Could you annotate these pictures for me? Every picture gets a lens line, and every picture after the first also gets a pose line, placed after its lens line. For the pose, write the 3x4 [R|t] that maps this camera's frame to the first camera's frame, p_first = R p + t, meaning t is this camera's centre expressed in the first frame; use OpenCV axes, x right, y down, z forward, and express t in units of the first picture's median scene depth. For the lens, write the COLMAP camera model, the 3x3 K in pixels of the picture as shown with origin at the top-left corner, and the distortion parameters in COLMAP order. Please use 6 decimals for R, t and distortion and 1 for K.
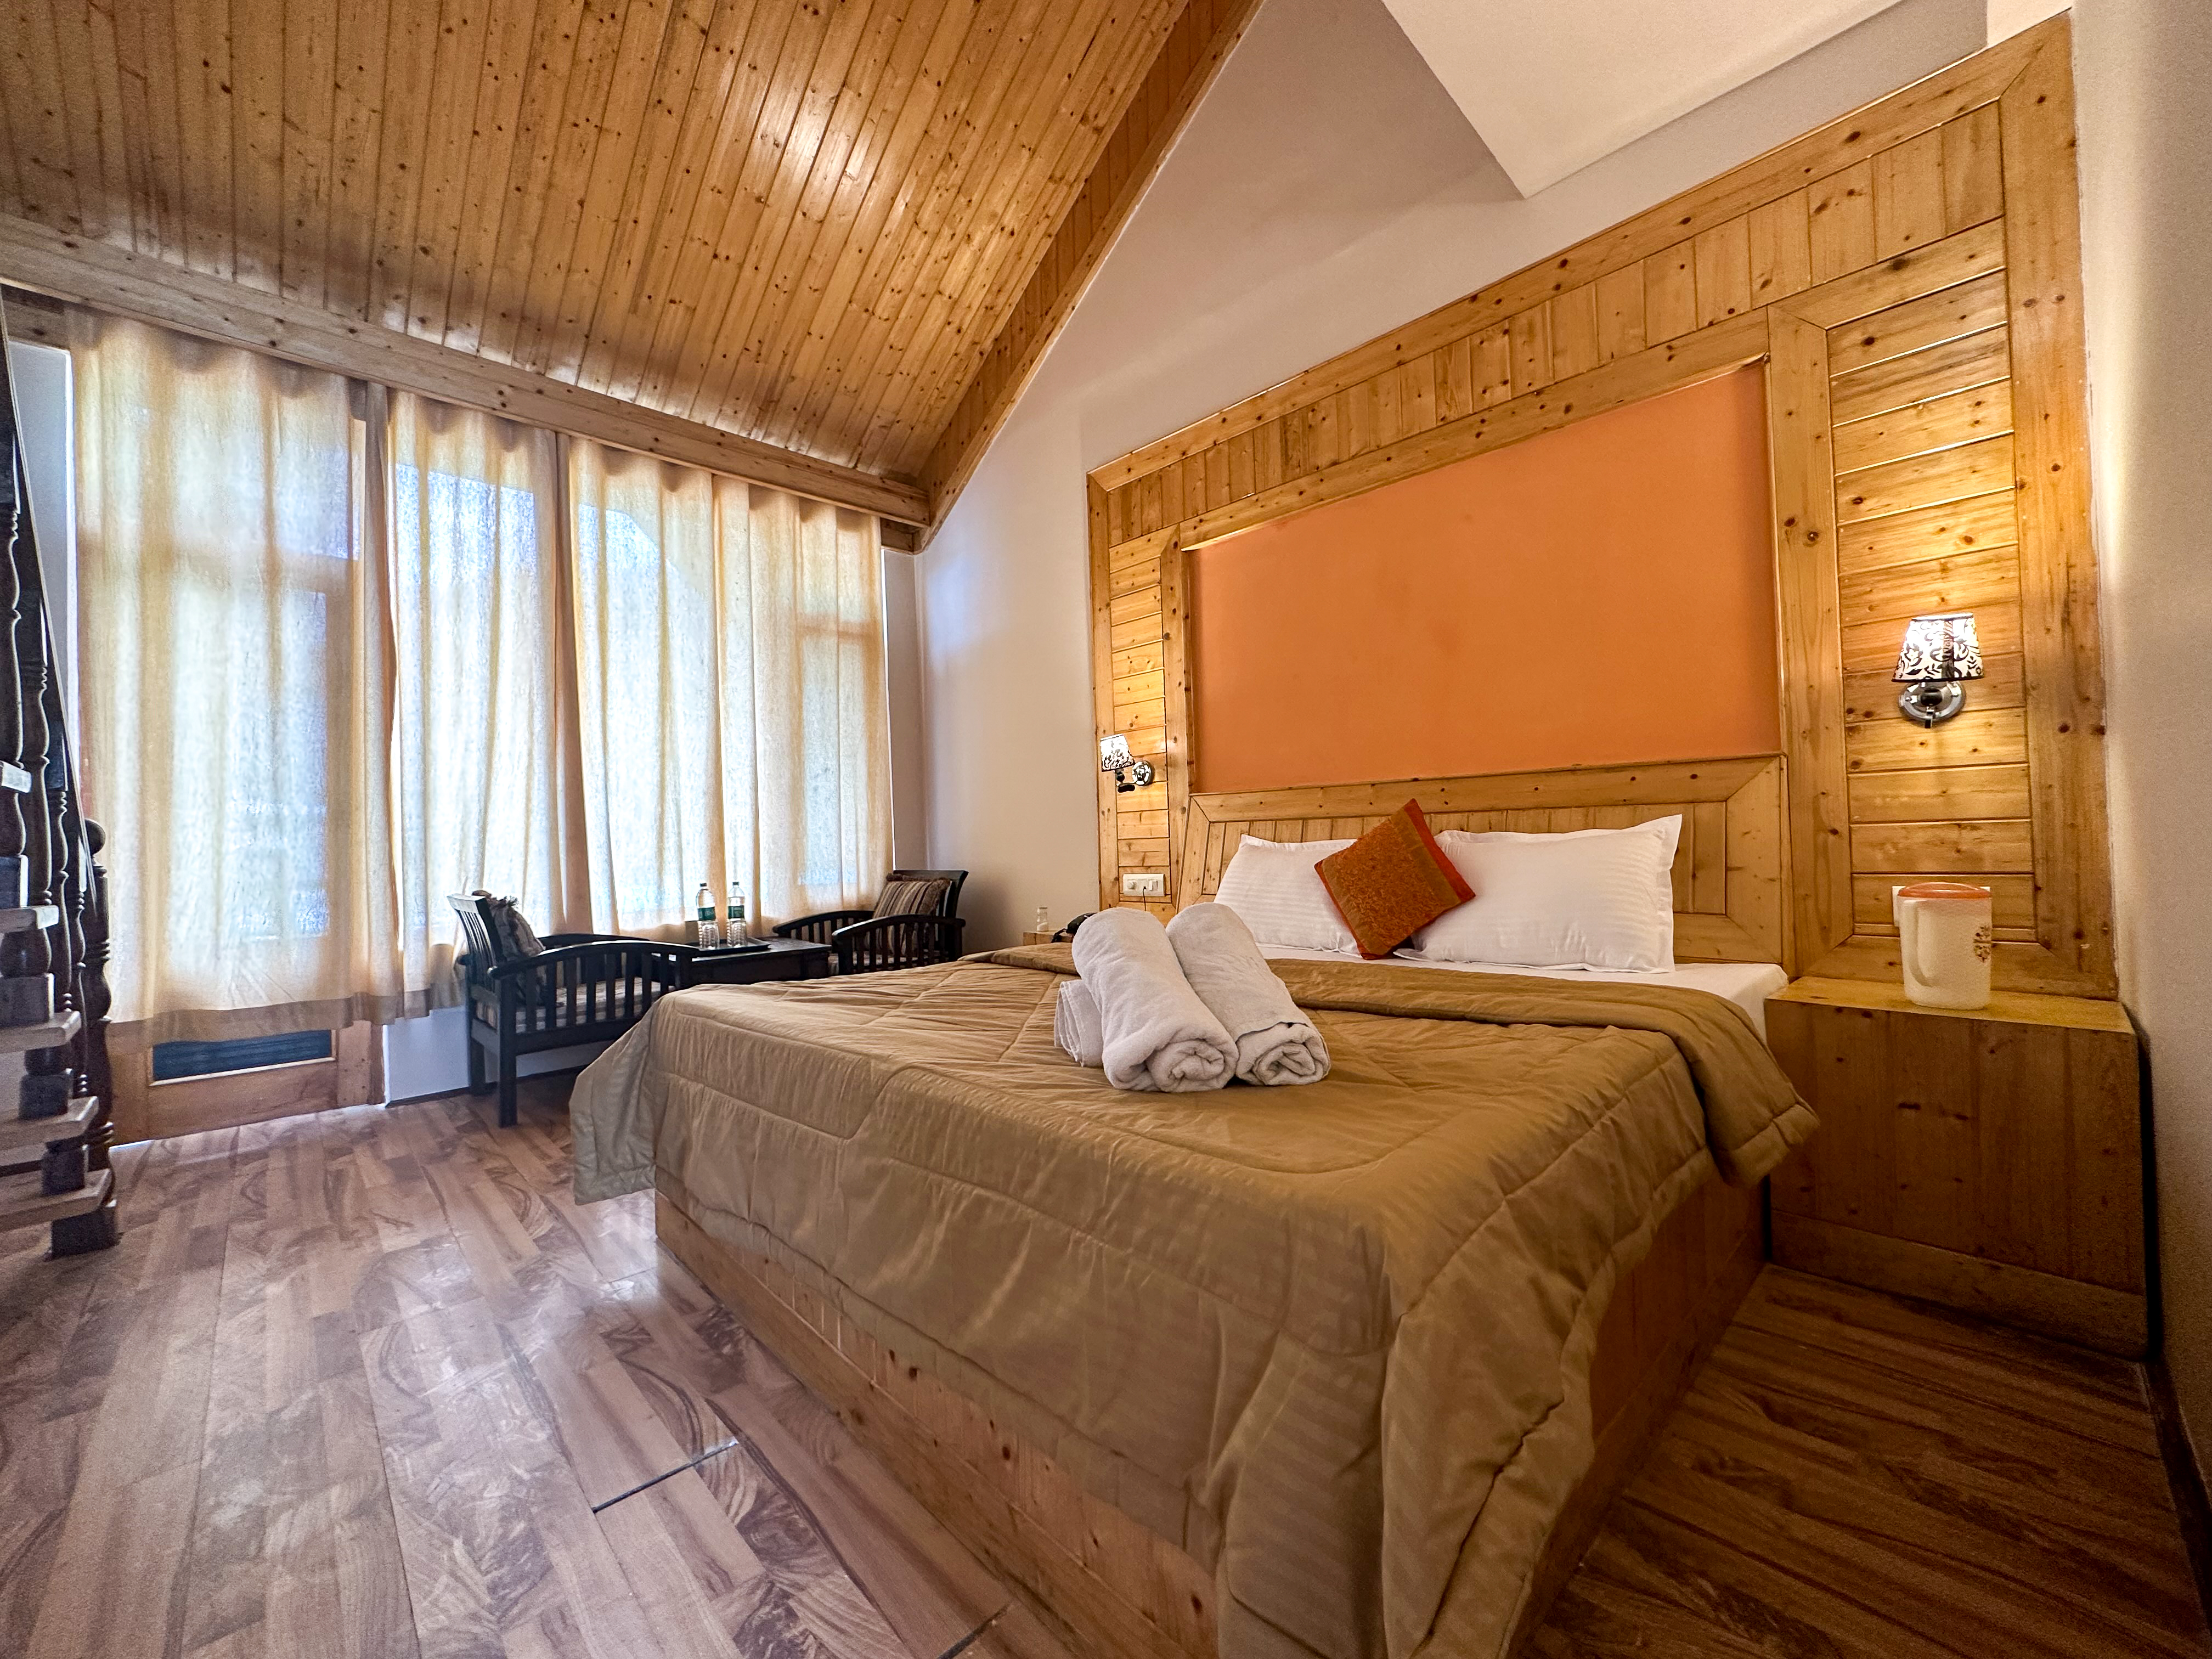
lens RADIAL K [[881.7, 0, 1095.4], [0, 881.7, 823.3], [0, 0, 1]] dist [-0.002507, 0.000905]
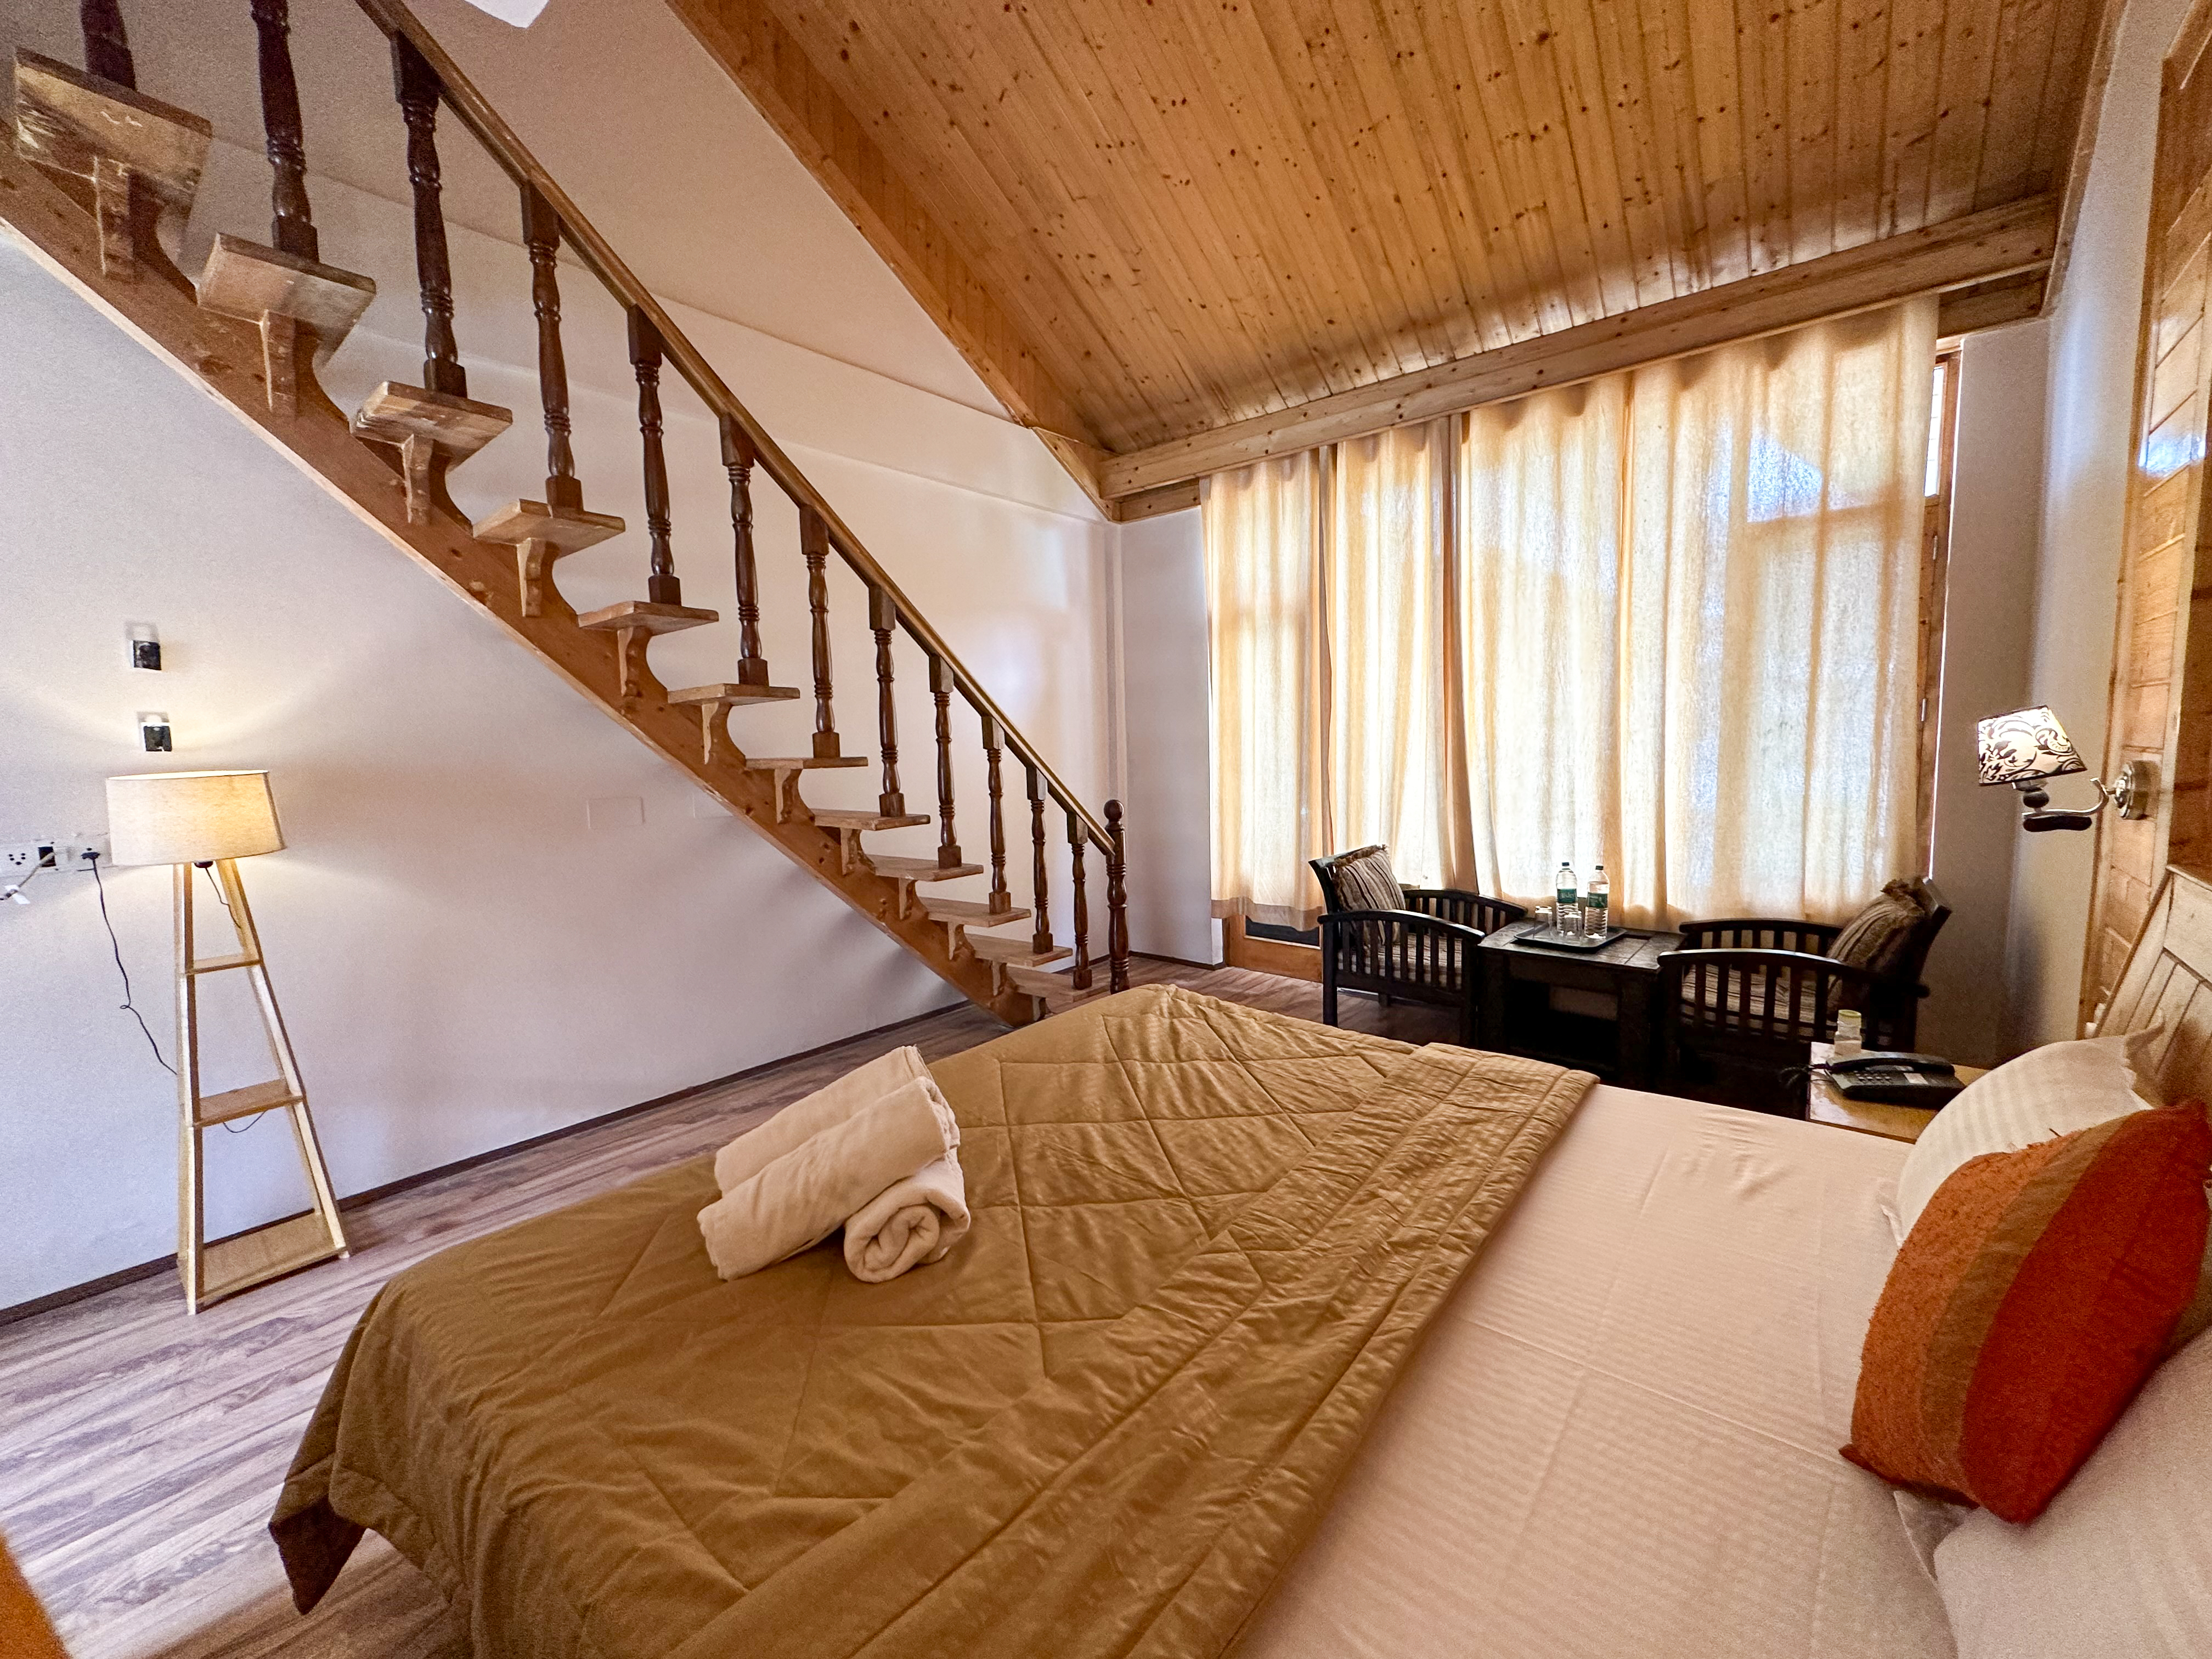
lens RADIAL K [[881.7, 0, 1110.4], [0, 881.7, 828.5], [0, 0, 1]] dist [-0.002507, 0.000905]
pose [[0.114004, 0.131068, -0.984796, 0.583100], [0.043279, 0.989663, 0.136726, -0.164072], [0.992537, -0.058208, 0.107153, 0.626890]]
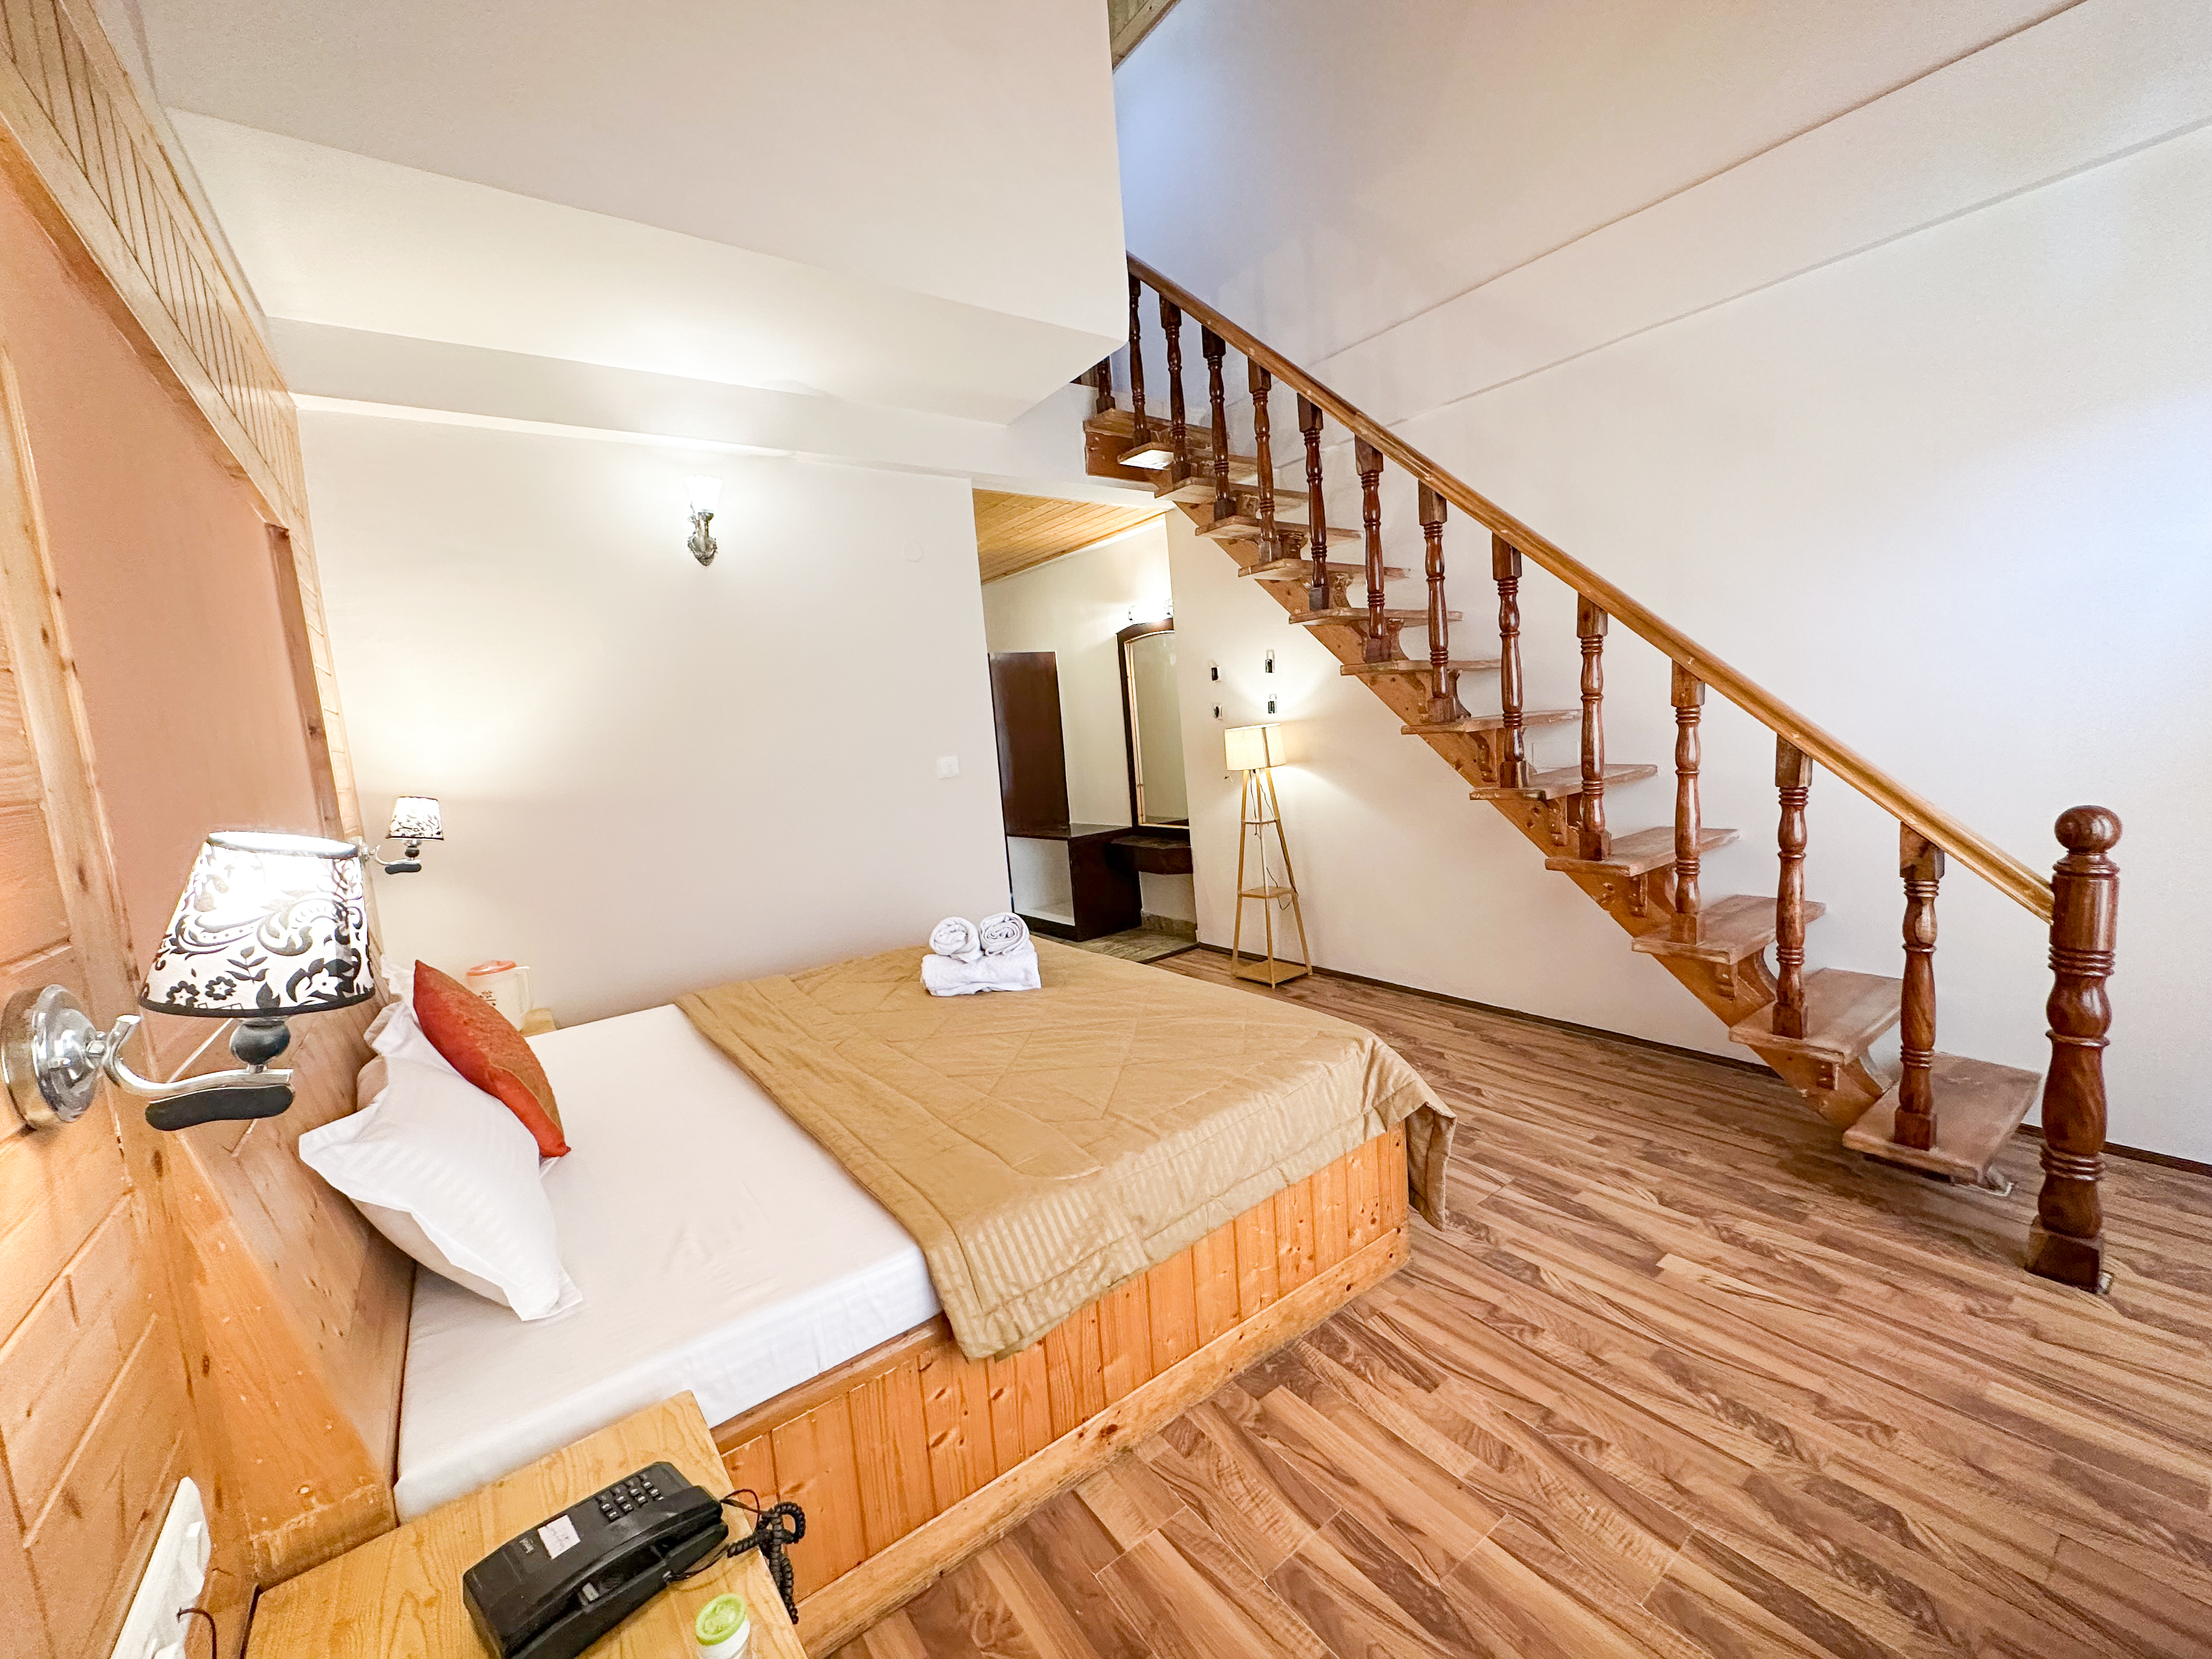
lens RADIAL K [[881.7, 0, 1111.2], [0, 881.7, 829.4], [0, 0, 1]] dist [-0.002507, 0.000905]
pose [[-0.987065, 0.089708, 0.132872, -0.260334], [0.102729, 0.990199, 0.094616, -0.132022], [-0.123082, 0.107042, -0.986607, 1.568942]]
